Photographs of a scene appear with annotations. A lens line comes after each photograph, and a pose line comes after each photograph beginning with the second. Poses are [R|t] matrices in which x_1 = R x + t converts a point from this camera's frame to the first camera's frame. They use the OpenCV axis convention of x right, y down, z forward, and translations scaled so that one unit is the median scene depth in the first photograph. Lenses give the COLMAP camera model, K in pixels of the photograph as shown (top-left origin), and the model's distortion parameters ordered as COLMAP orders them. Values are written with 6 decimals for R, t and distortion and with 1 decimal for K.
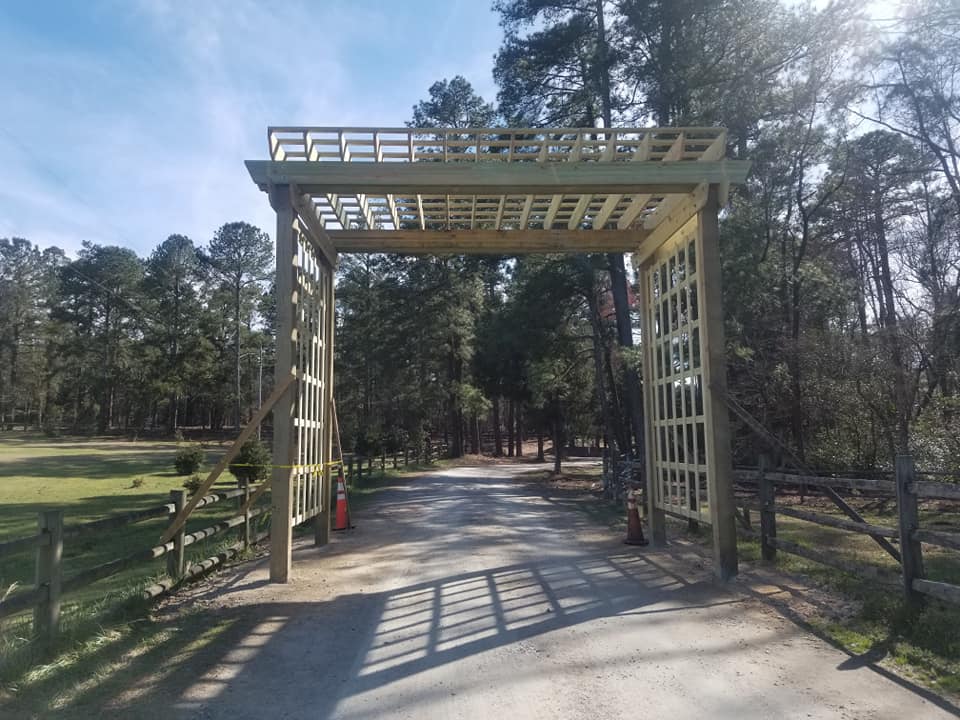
lens RADIAL K [[710.2, 0, 476.5], [0, 710.2, 359.3], [0, 0, 1]] dist [-0.011690, -0.000087]
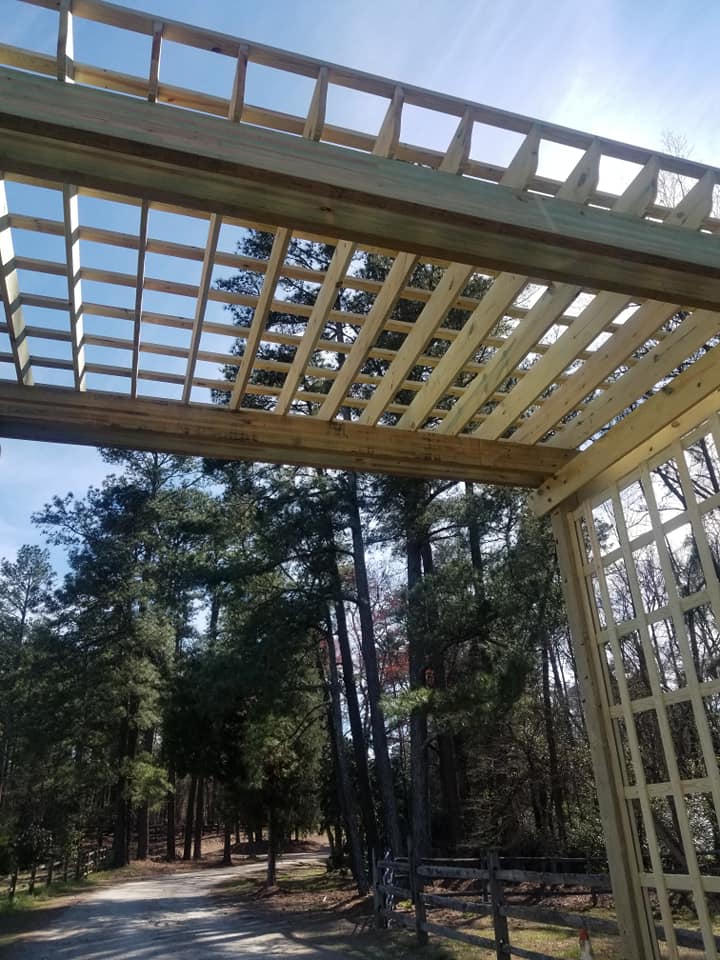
lens RADIAL K [[710.2, 0, 369.1], [0, 710.2, 483.6], [0, 0, 1]] dist [-0.011690, -0.000087]
pose [[0.955065, 0.081107, 0.285085, -0.023133], [0.019469, 0.942588, -0.333391, 0.011609], [-0.295757, 0.323960, 0.898653, 0.129180]]
